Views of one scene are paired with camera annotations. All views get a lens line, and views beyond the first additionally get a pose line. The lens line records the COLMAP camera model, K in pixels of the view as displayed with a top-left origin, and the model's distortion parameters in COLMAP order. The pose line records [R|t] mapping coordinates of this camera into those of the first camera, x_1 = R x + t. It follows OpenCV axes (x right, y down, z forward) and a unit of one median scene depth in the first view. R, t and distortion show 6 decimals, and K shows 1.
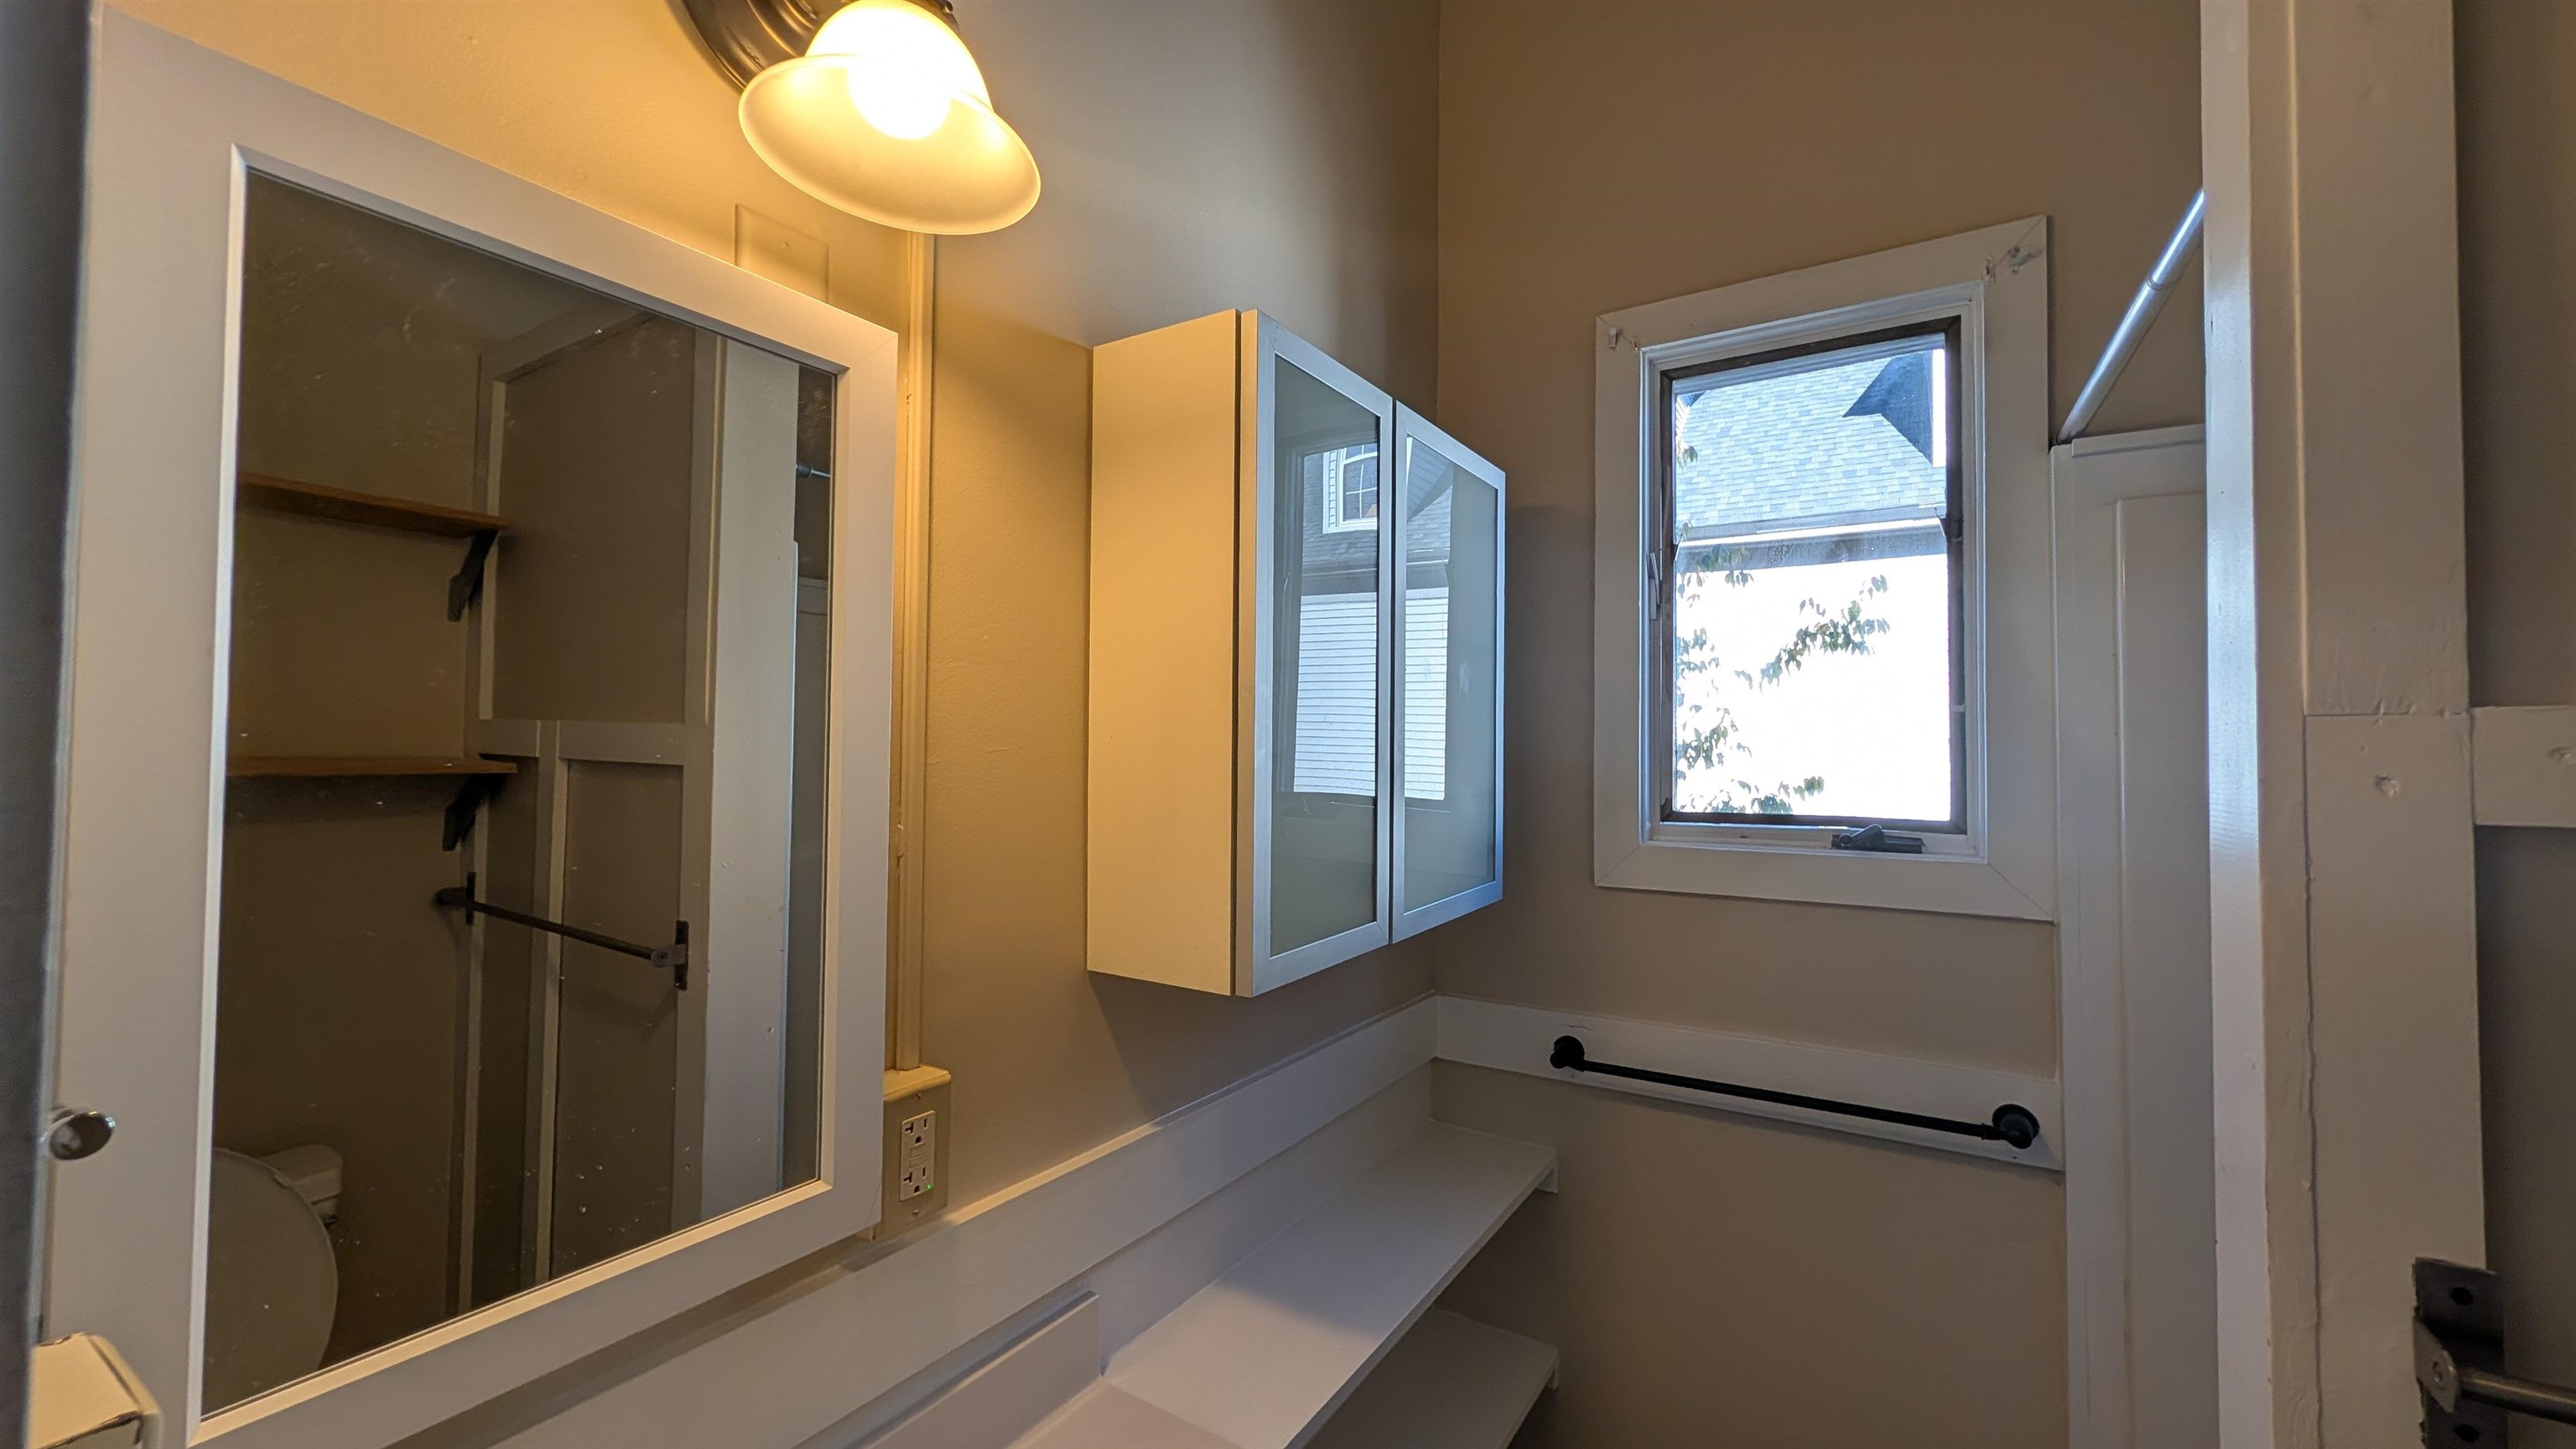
lens RADIAL K [[986.5, 0, 1289.9], [0, 986.5, 720.0], [0, 0, 1]] dist [0.000409, -0.000071]
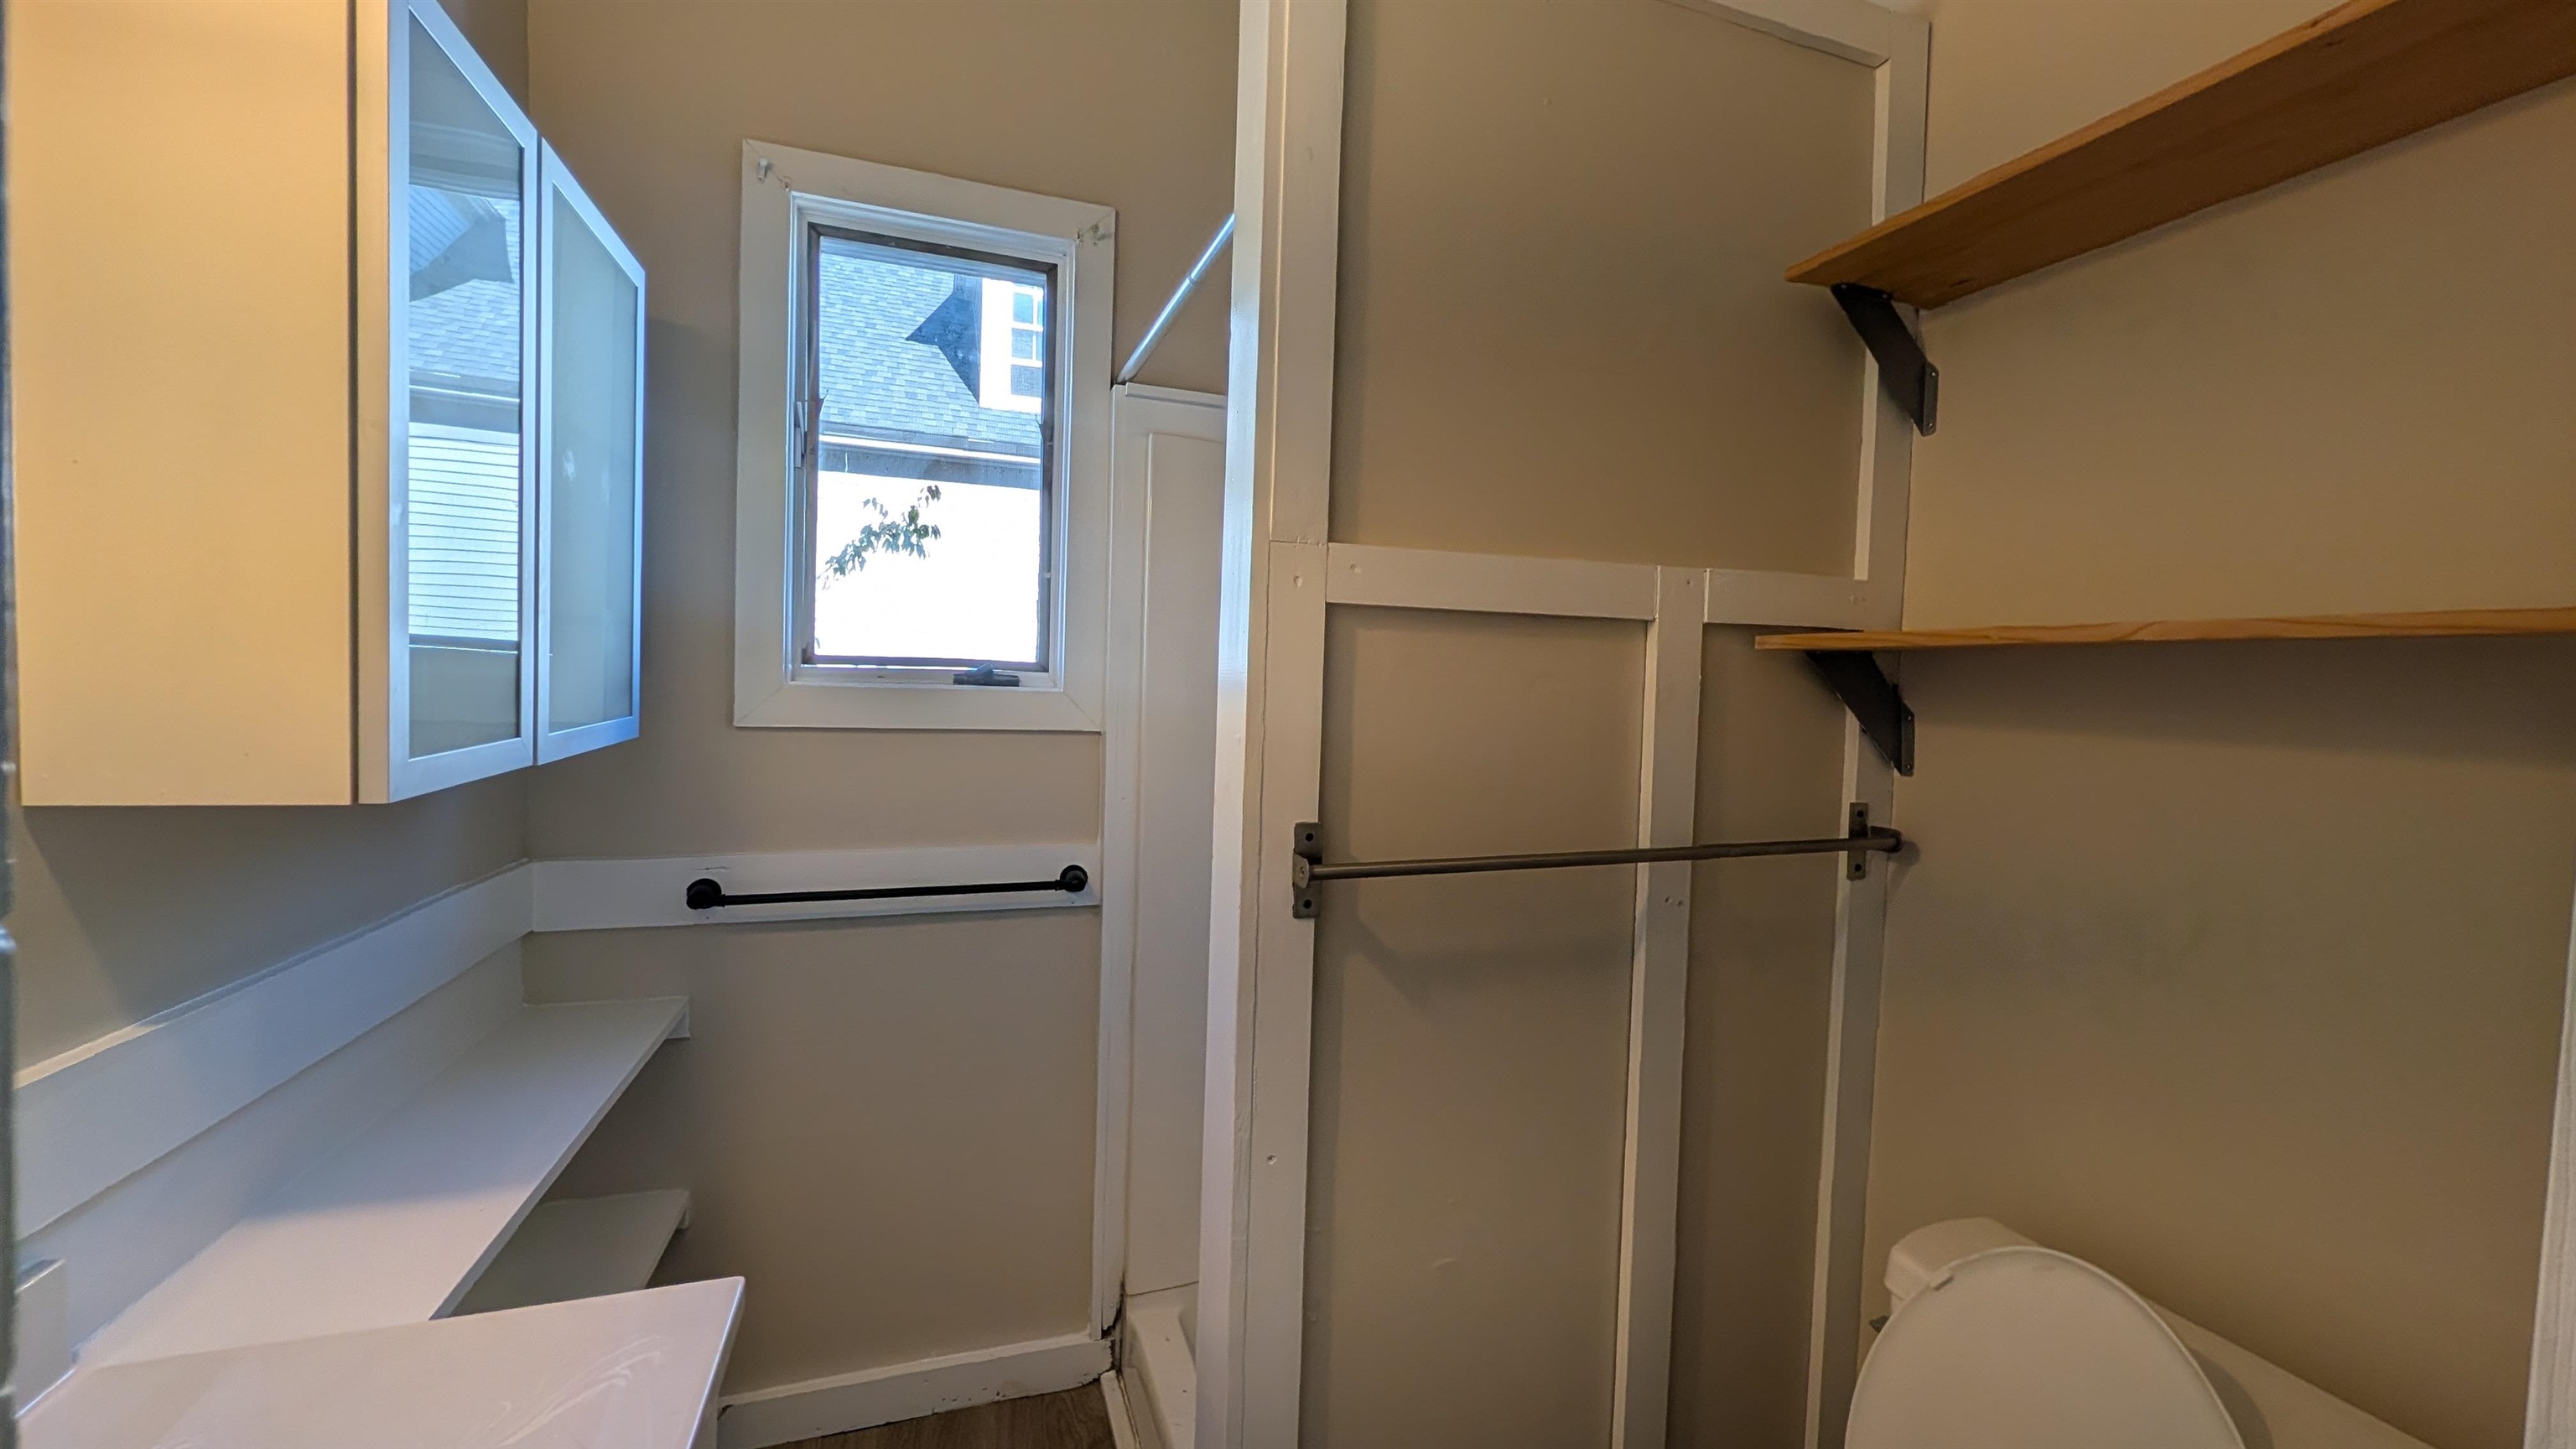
lens RADIAL K [[986.5, 0, 1289.9], [0, 986.5, 720.0], [0, 0, 1]] dist [0.000409, -0.000071]
pose [[0.620538, -0.018960, 0.783947, -0.139901], [-0.049960, 0.996721, 0.063652, 0.077556], [-0.782583, -0.078664, 0.617556, -0.063957]]
